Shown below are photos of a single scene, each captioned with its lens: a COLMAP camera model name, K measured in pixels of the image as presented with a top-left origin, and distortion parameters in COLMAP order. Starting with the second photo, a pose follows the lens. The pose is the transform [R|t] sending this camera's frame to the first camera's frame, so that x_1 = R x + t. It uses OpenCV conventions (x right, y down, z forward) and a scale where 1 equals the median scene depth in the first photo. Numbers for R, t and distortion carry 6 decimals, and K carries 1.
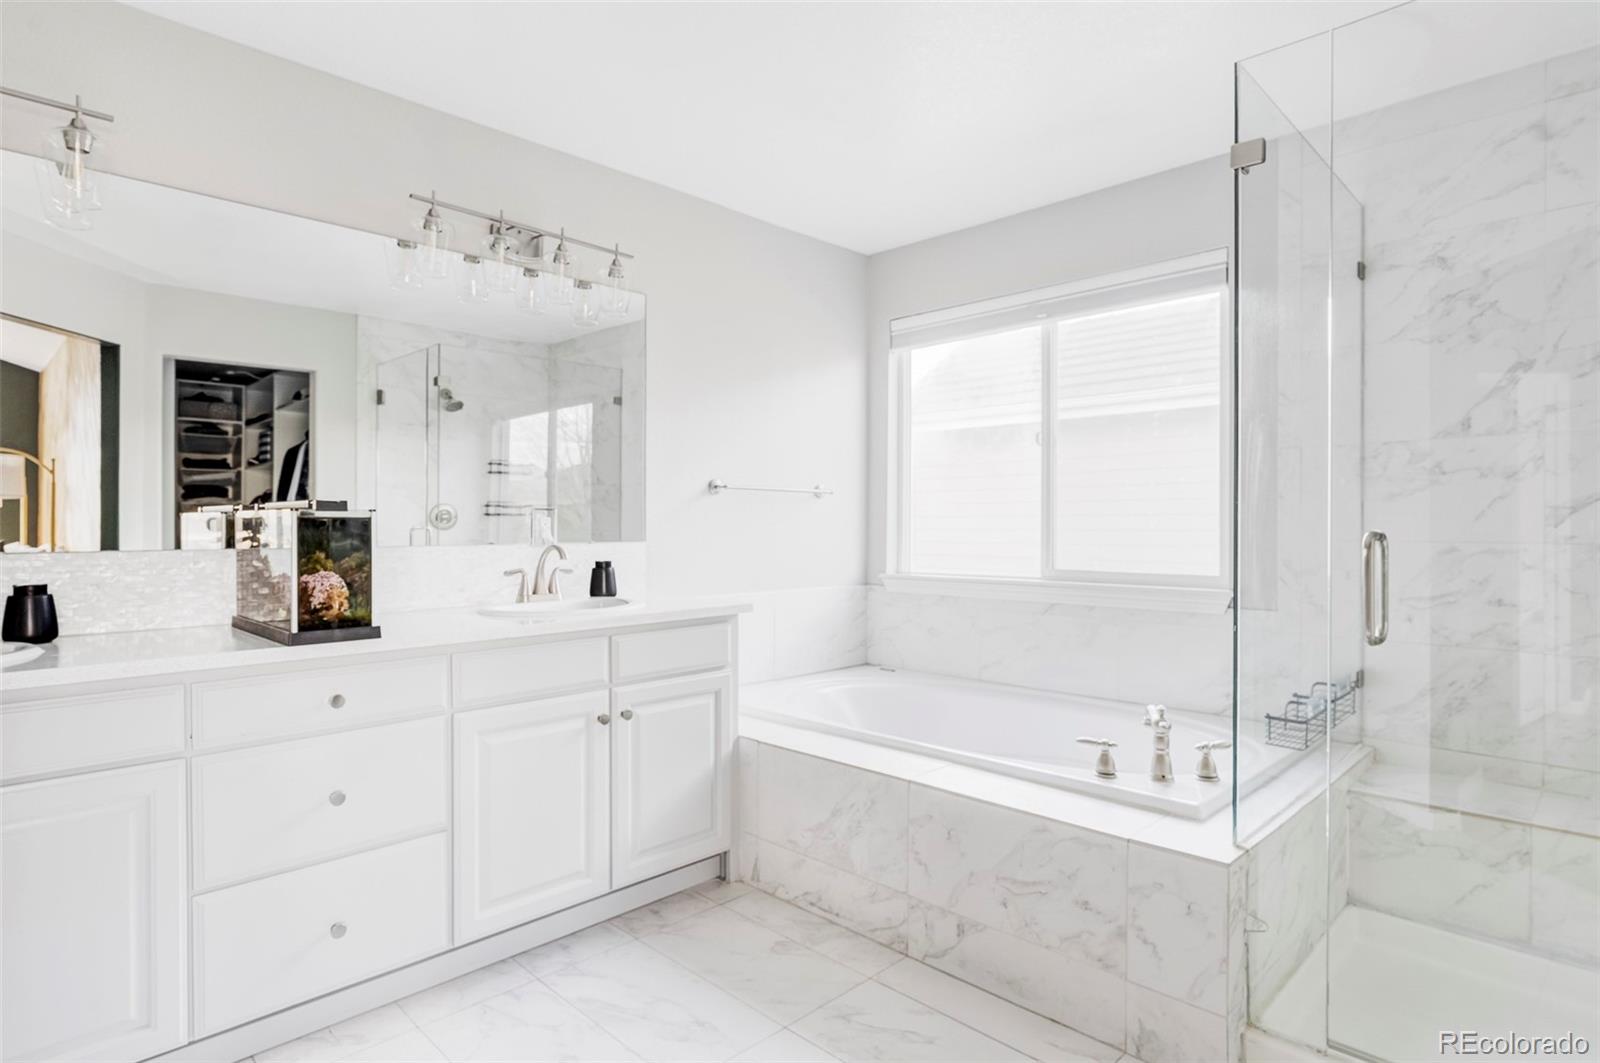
lens RADIAL K [[863.8, 0, 800.6], [0, 863.8, 537.0], [0, 0, 1]] dist [-0.006424, -0.001884]
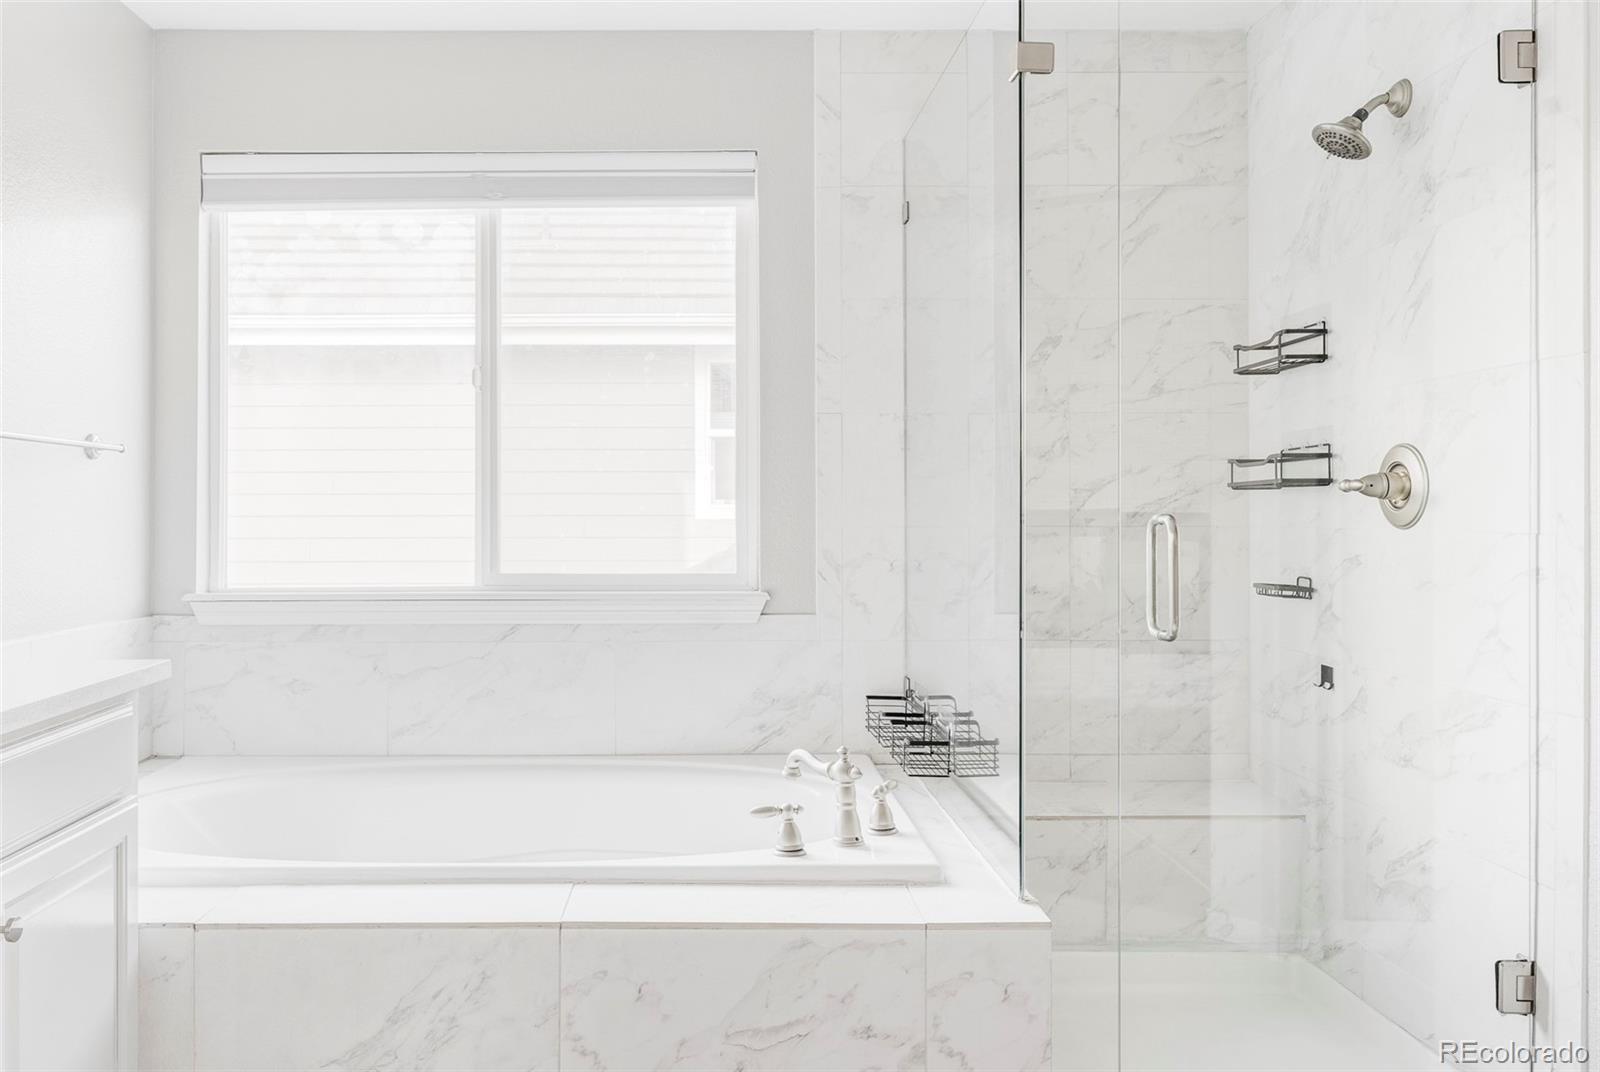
lens RADIAL K [[1228.7, 0, 799.4], [0, 1228.7, 521.1], [0, 0, 1]] dist [-0.011972, 0.008162]
pose [[0.702693, -0.006377, 0.711465, -0.343461], [0.011080, 0.999937, -0.001980, 0.000437], [-0.711407, 0.009274, 0.702719, 0.247588]]
